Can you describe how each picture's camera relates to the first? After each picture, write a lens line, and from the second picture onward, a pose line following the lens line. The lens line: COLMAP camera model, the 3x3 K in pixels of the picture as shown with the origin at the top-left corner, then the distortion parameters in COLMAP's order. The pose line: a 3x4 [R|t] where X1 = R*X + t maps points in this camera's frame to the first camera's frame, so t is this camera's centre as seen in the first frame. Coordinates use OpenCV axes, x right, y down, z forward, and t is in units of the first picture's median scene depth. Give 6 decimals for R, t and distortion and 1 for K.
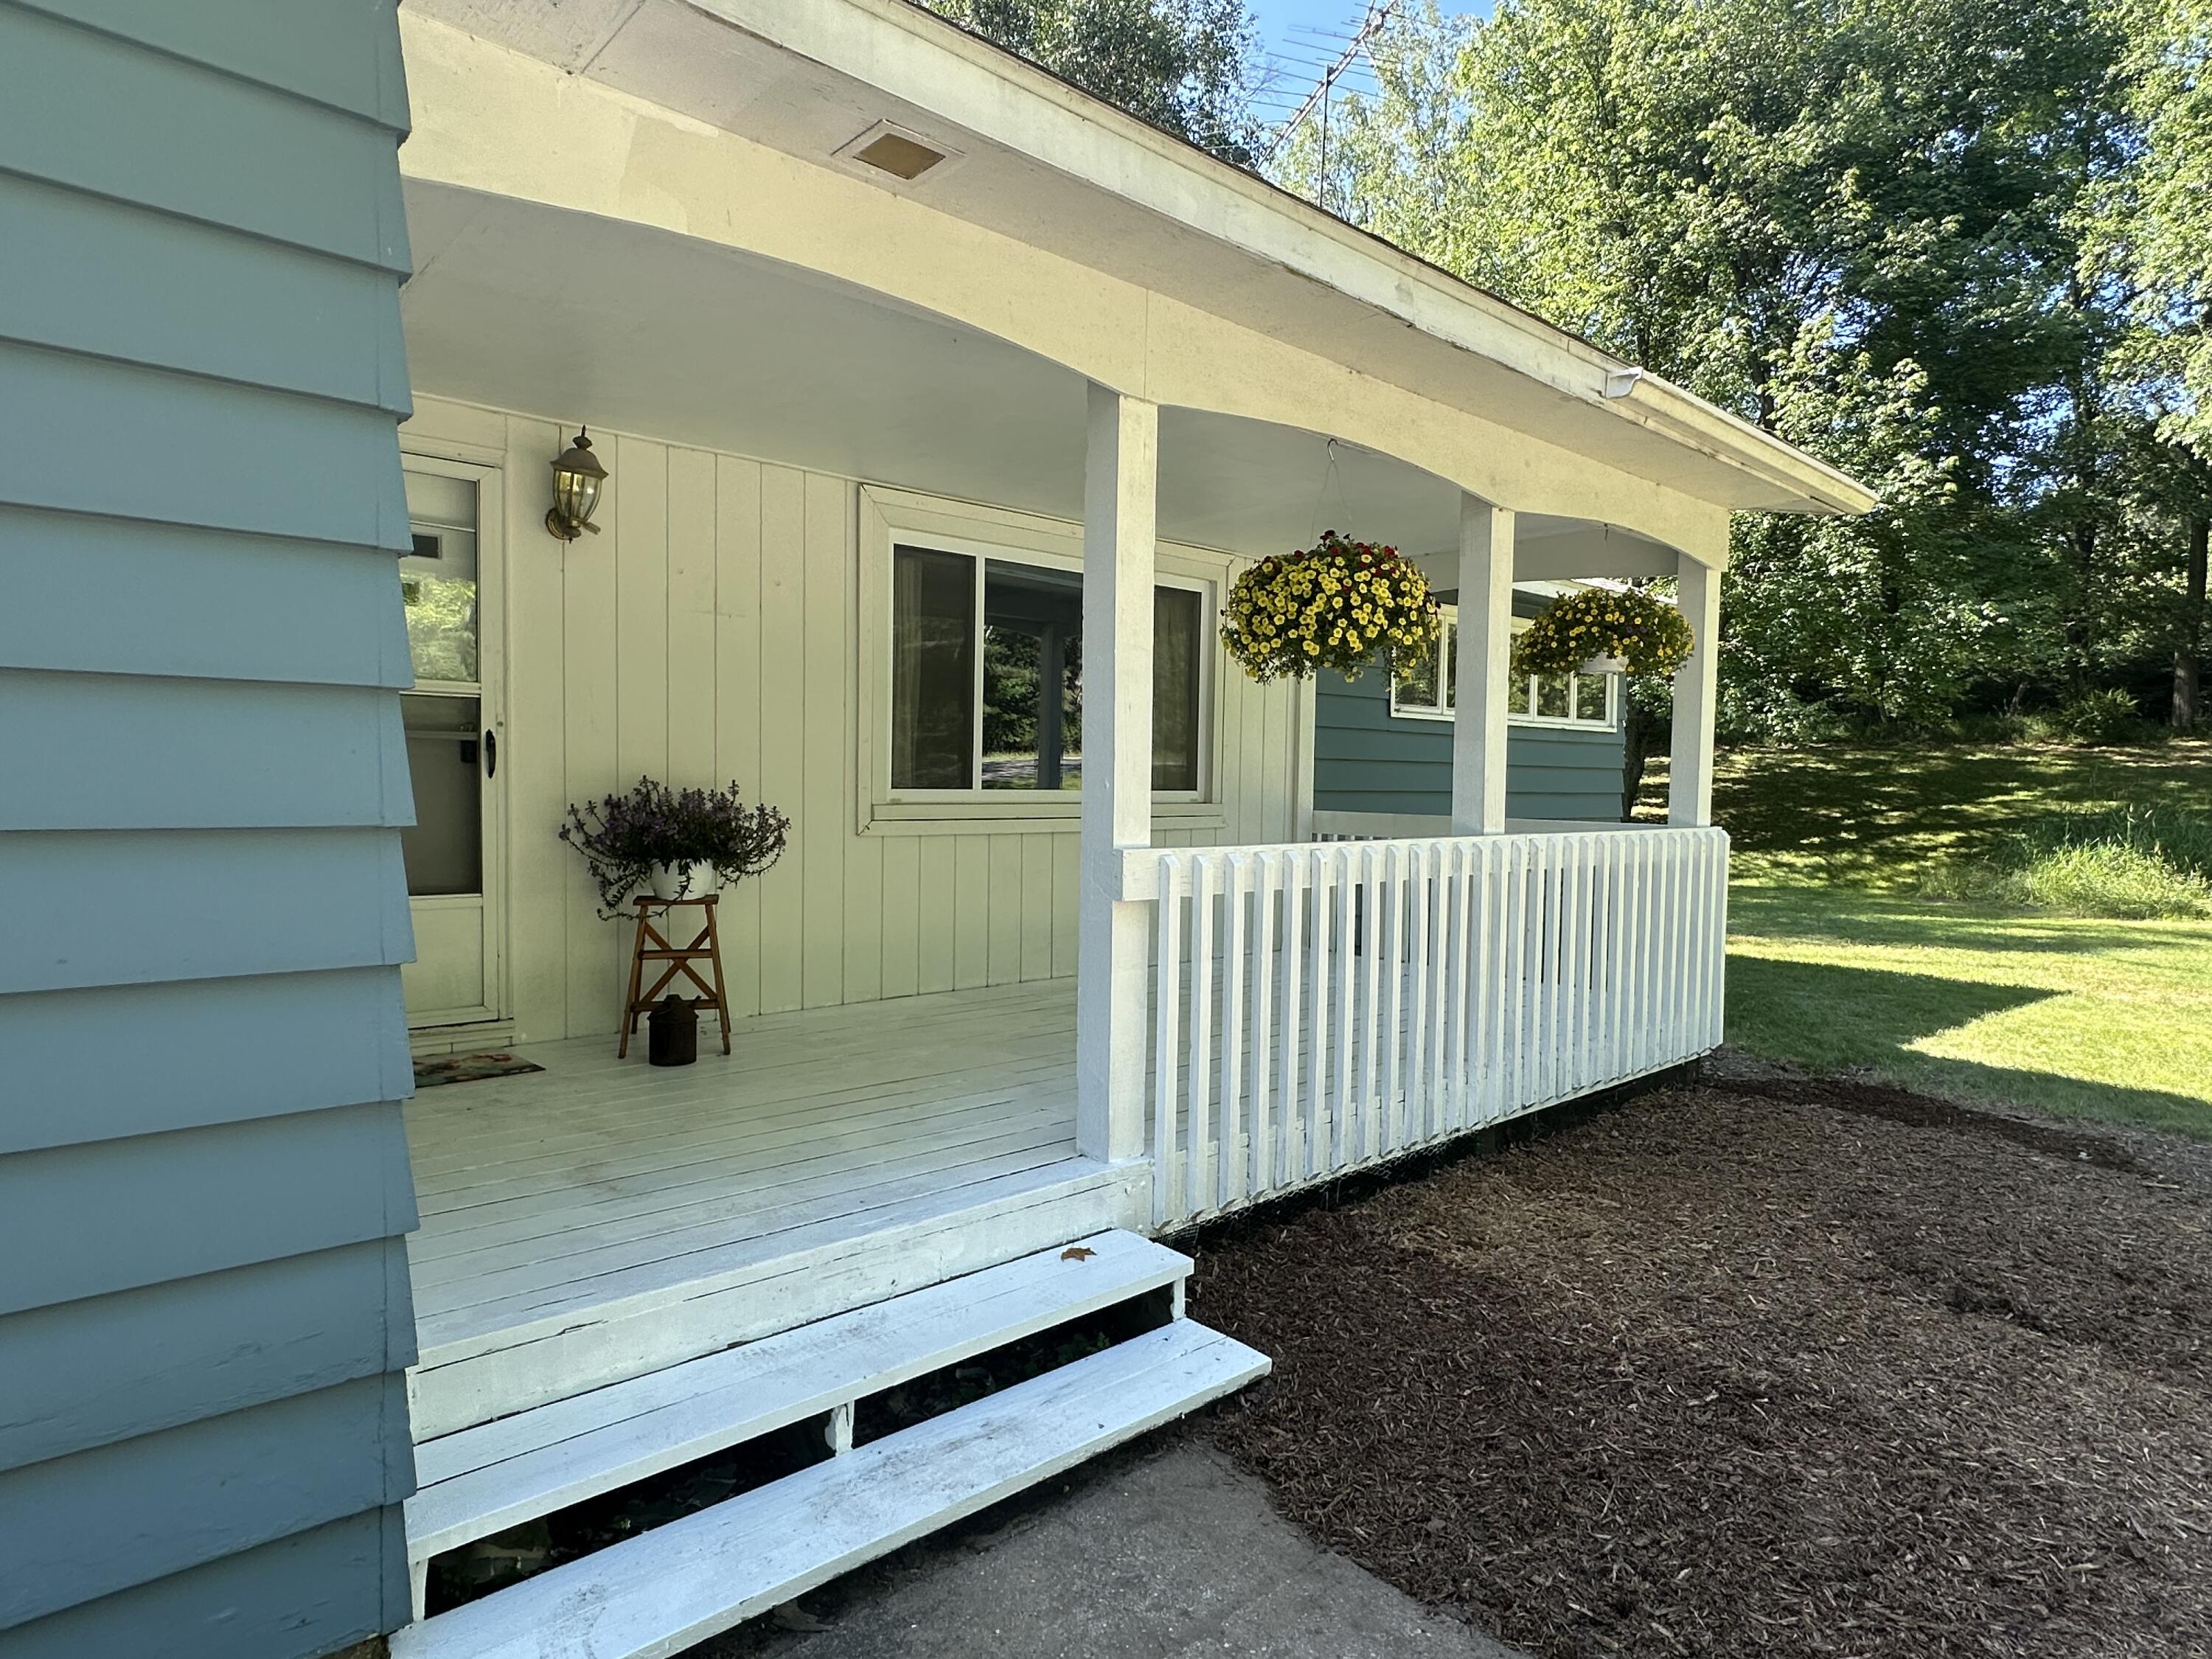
lens RADIAL K [[1249.9, 0, 1104.5], [0, 1249.9, 826.9], [0, 0, 1]] dist [-0.020481, -0.001126]
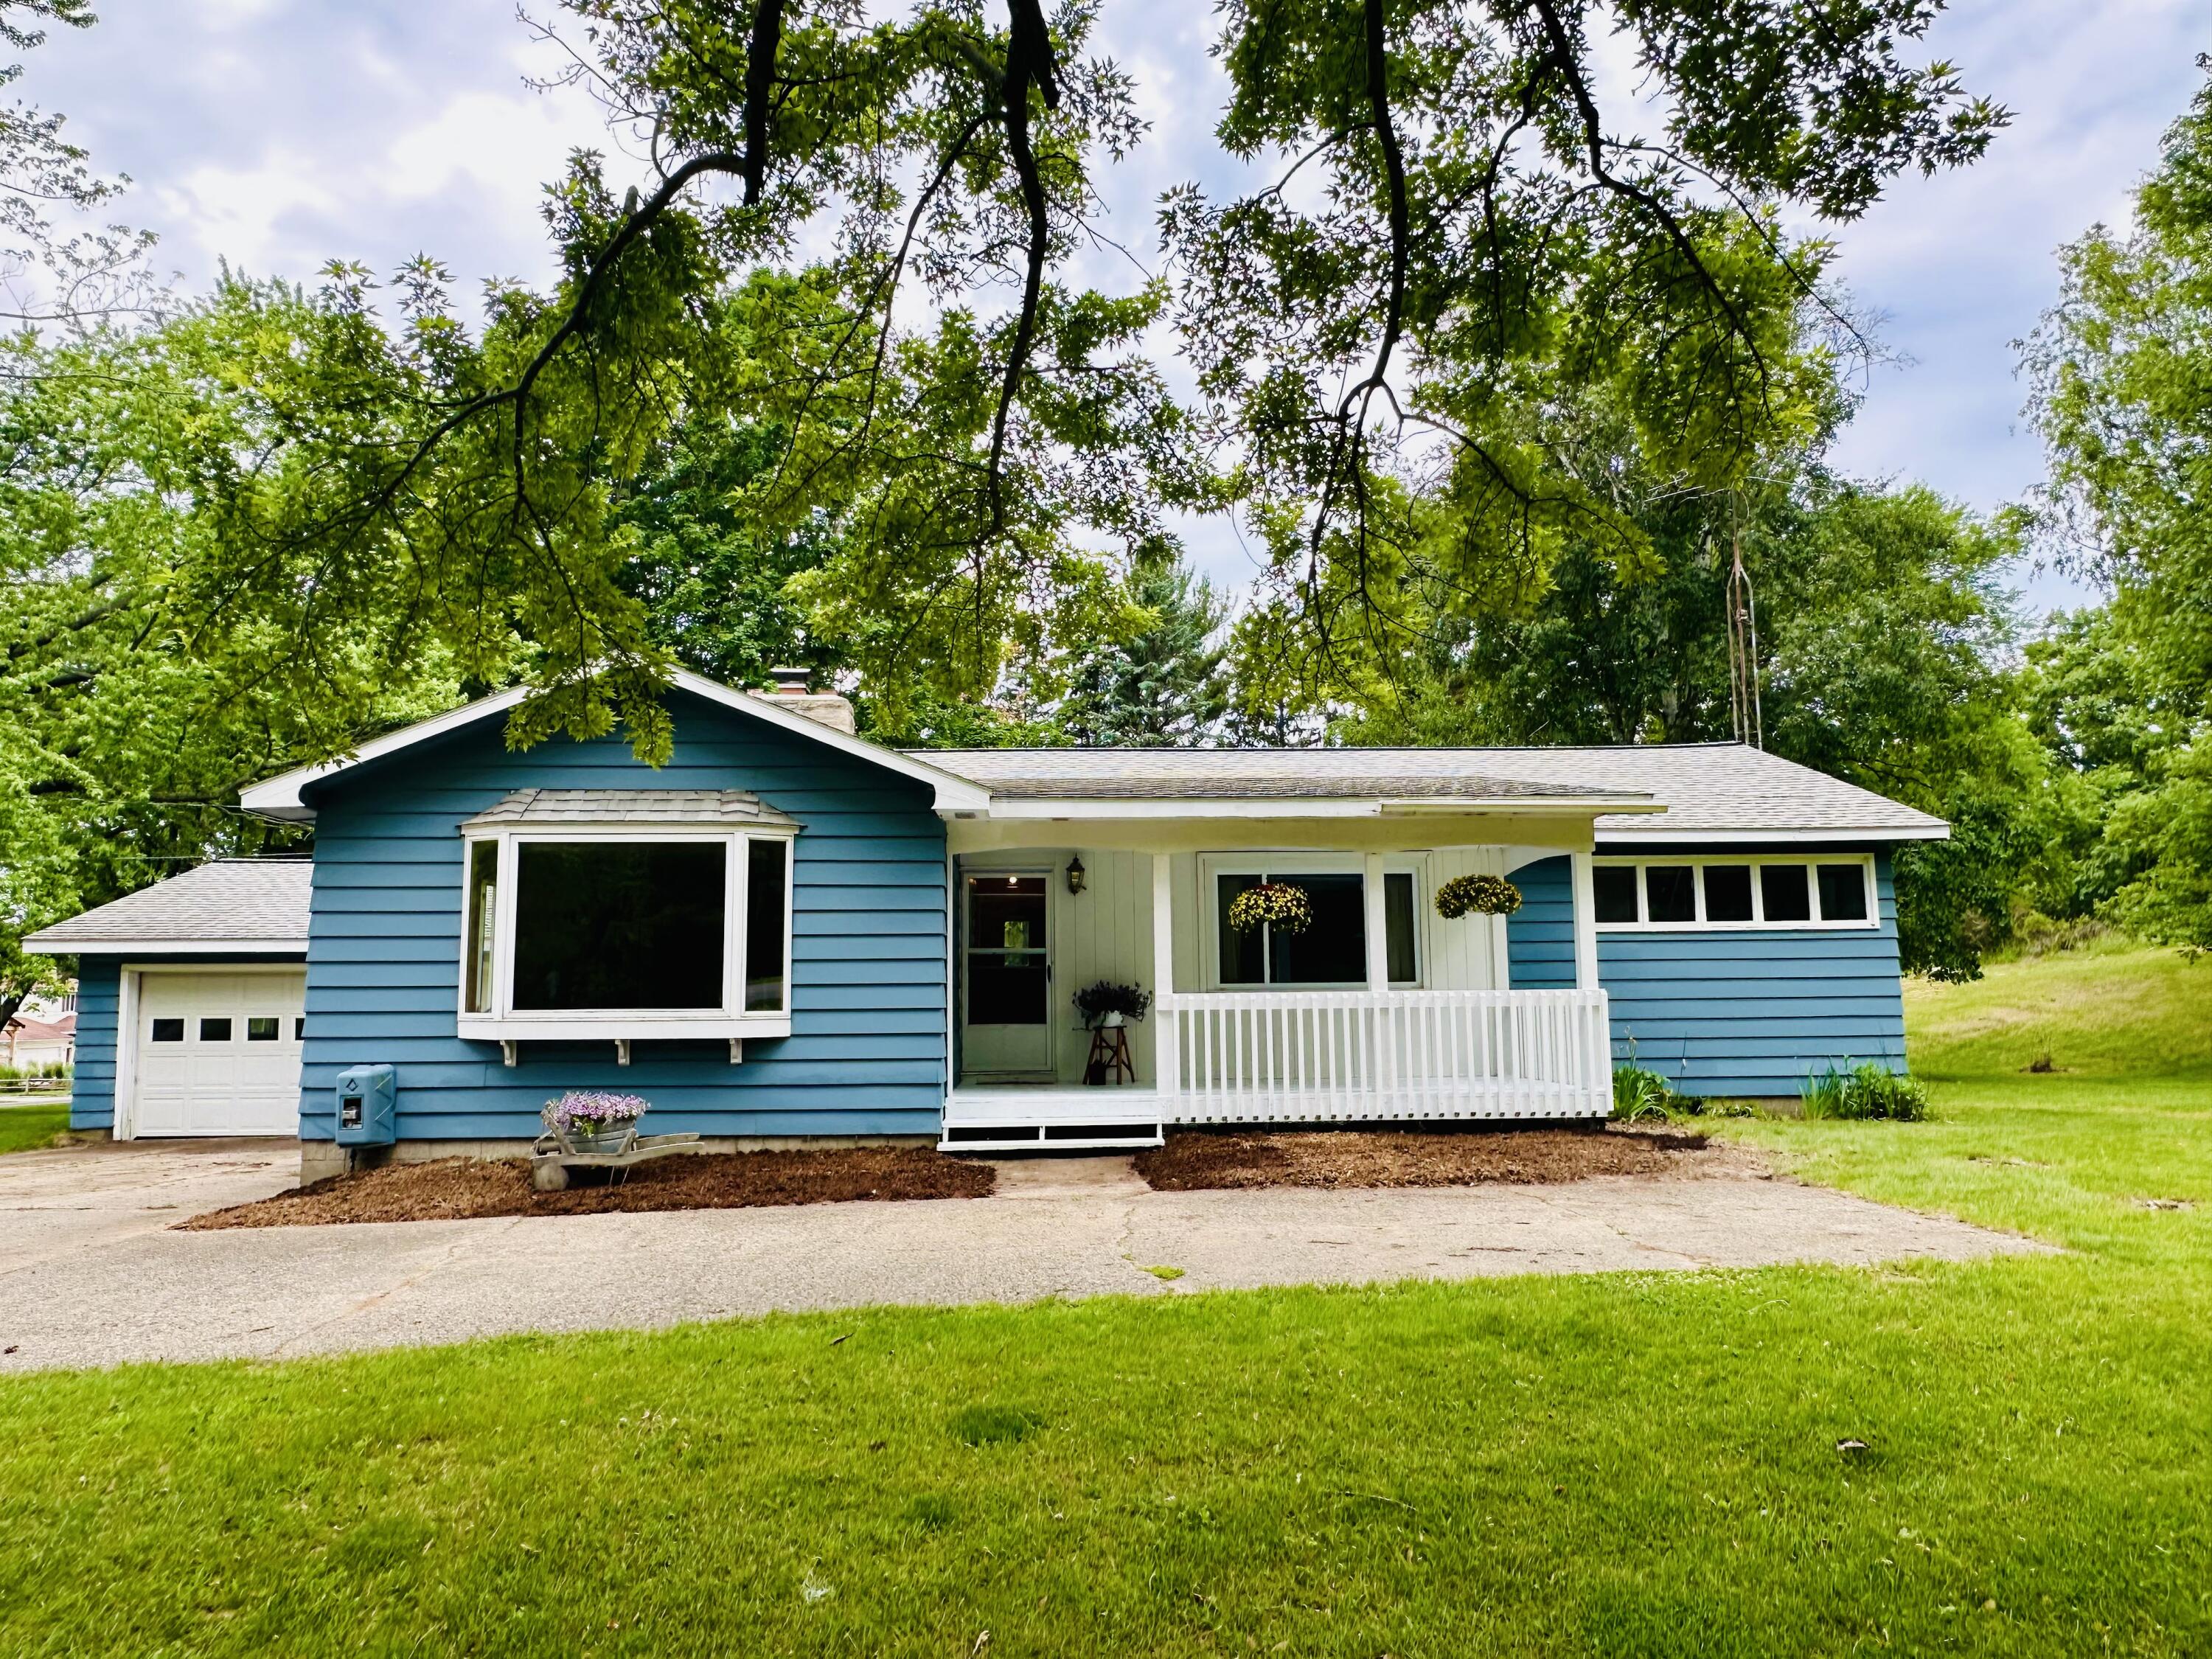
lens RADIAL K [[1428.6, 0, 1103.7], [0, 1428.6, 835.0], [0, 0, 1]] dist [-0.004934, 0.002803]
pose [[0.775188, -0.102028, -0.623437, 1.625535], [-0.001690, 0.986533, -0.163552, 0.156863], [0.631728, 0.127837, 0.764577, -1.417728]]
